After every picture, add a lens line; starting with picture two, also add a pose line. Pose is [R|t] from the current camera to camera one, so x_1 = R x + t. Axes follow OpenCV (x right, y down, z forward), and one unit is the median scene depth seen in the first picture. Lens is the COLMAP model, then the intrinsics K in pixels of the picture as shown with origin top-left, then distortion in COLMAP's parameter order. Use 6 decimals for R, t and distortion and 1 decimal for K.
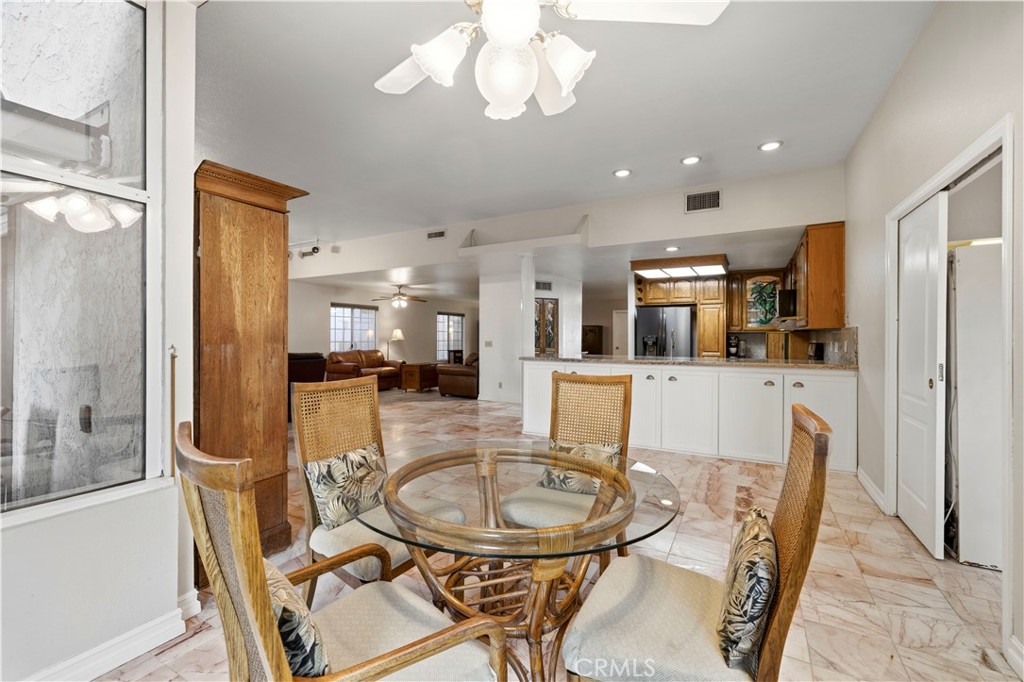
lens RADIAL K [[434.0, 0, 507.8], [0, 434.0, 339.2], [0, 0, 1]] dist [0.001975, 0.000096]
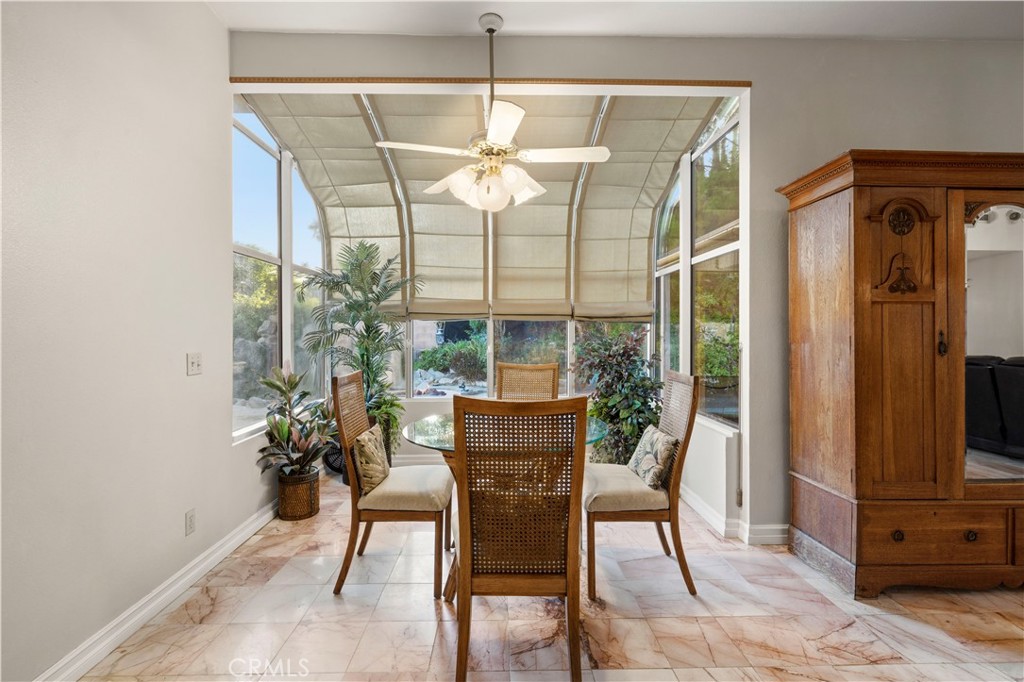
lens RADIAL K [[472.0, 0, 510.7], [0, 472.0, 337.9], [0, 0, 1]] dist [-0.000127, -0.000012]
pose [[-0.865298, 0.002081, -0.501254, 0.533654], [-0.000091, 0.999991, 0.004309, -0.006439], [0.501258, 0.003775, -0.865290, 1.570340]]
